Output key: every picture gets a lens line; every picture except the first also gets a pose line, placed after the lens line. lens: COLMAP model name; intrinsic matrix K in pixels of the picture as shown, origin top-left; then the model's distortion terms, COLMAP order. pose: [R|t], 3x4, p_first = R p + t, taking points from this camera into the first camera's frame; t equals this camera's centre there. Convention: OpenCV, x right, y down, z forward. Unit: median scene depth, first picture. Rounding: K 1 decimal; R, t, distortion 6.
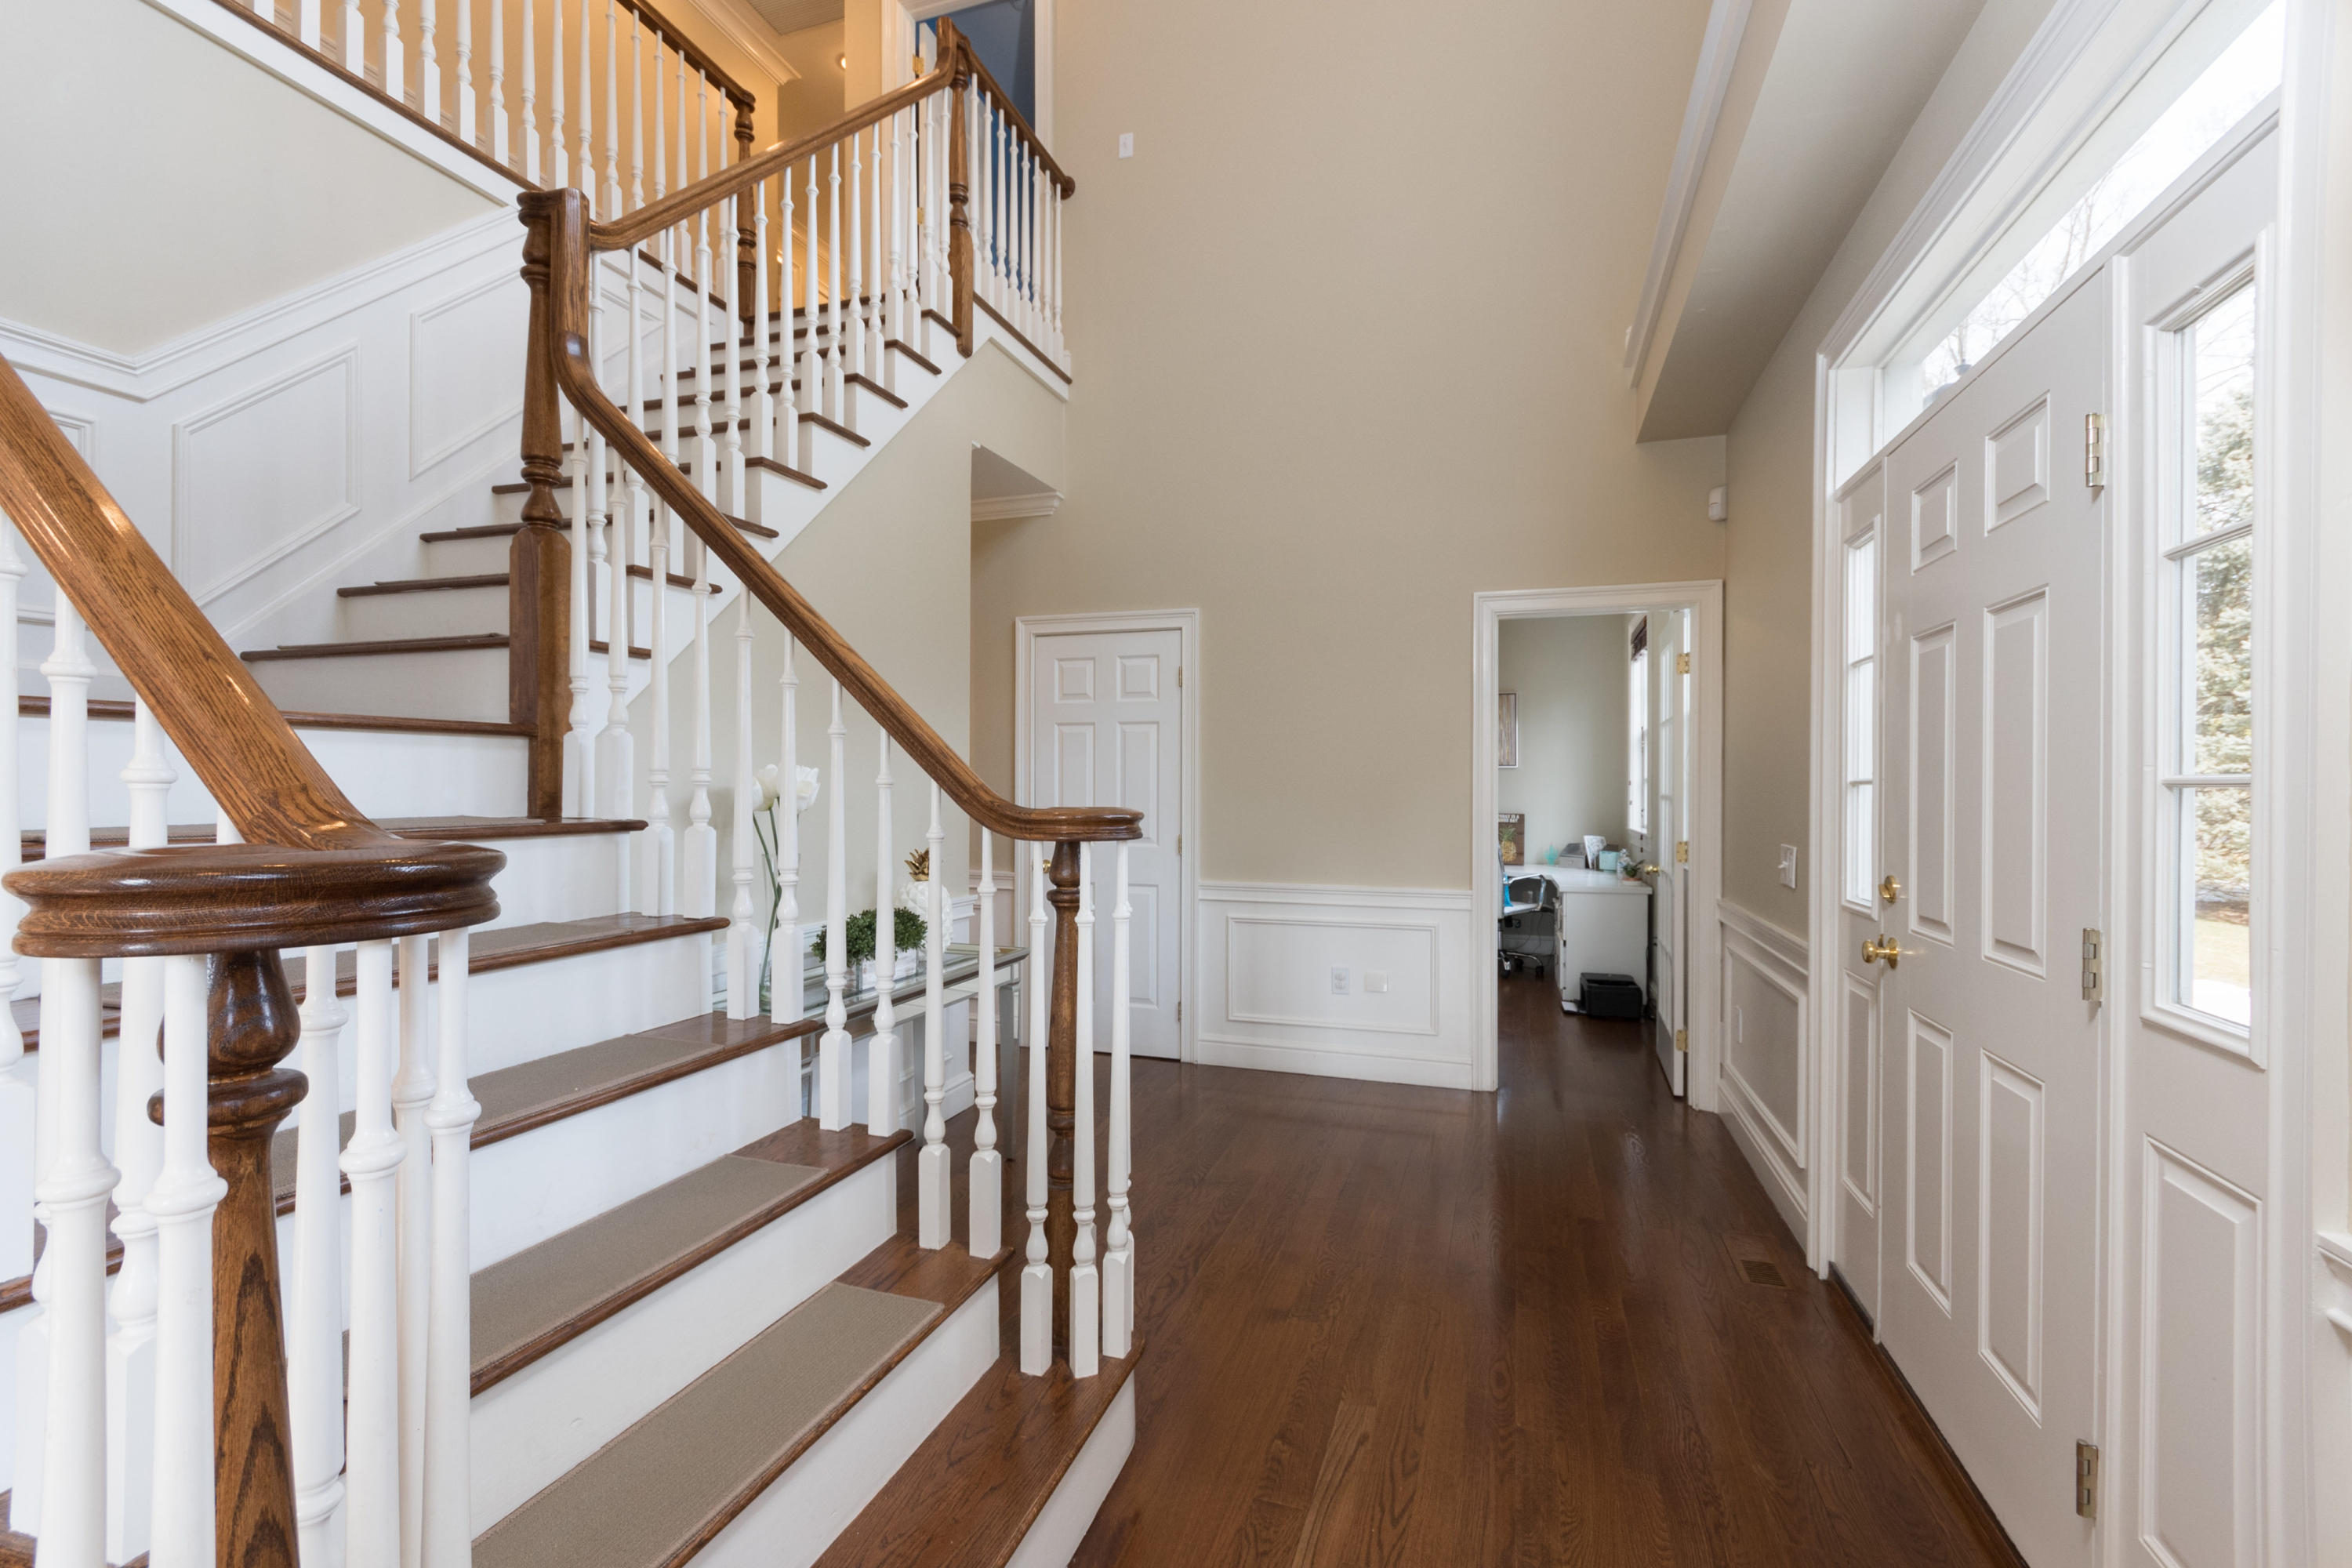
lens RADIAL K [[1056.1, 0, 1167.7], [0, 1056.1, 788.0], [0, 0, 1]] dist [0.004543, -0.000450]
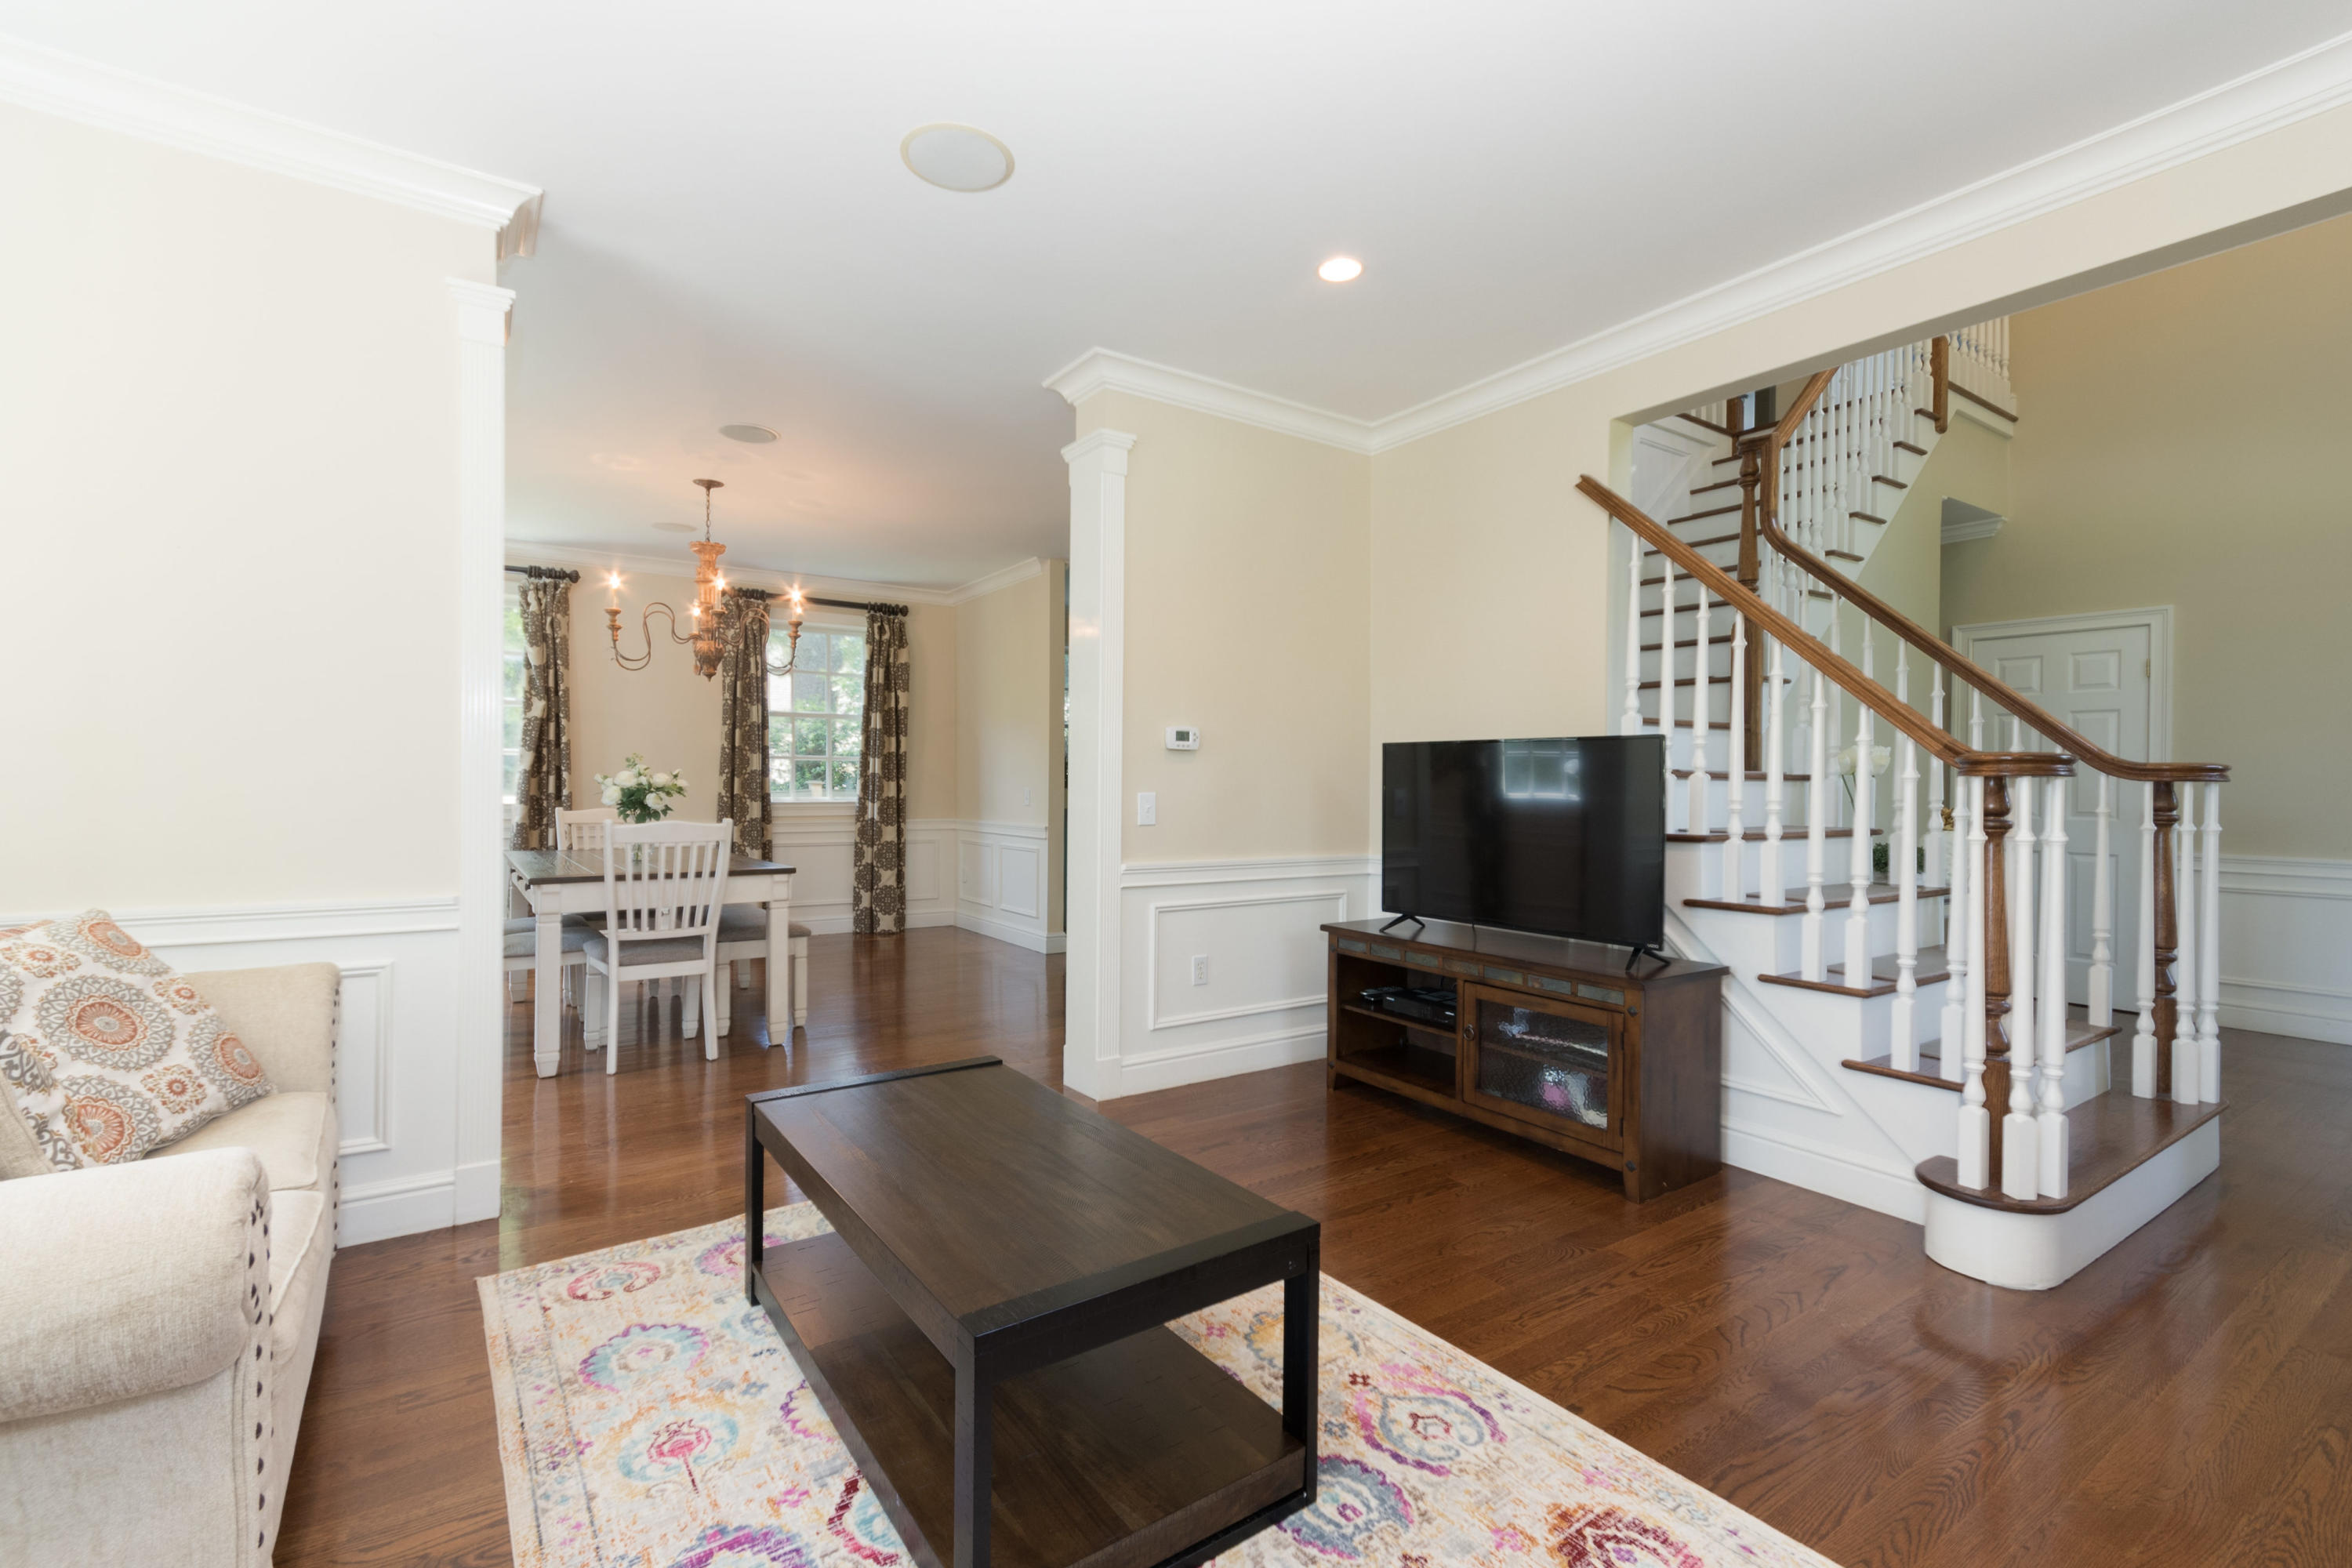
lens RADIAL K [[1056.1, 0, 1167.7], [0, 1056.1, 788.0], [0, 0, 1]] dist [0.004543, -0.000450]
pose [[0.797692, 0.003906, -0.603053, -0.171862], [-0.006525, 0.999976, -0.002155, 0.036183], [0.603030, 0.005654, 0.797698, -0.631516]]
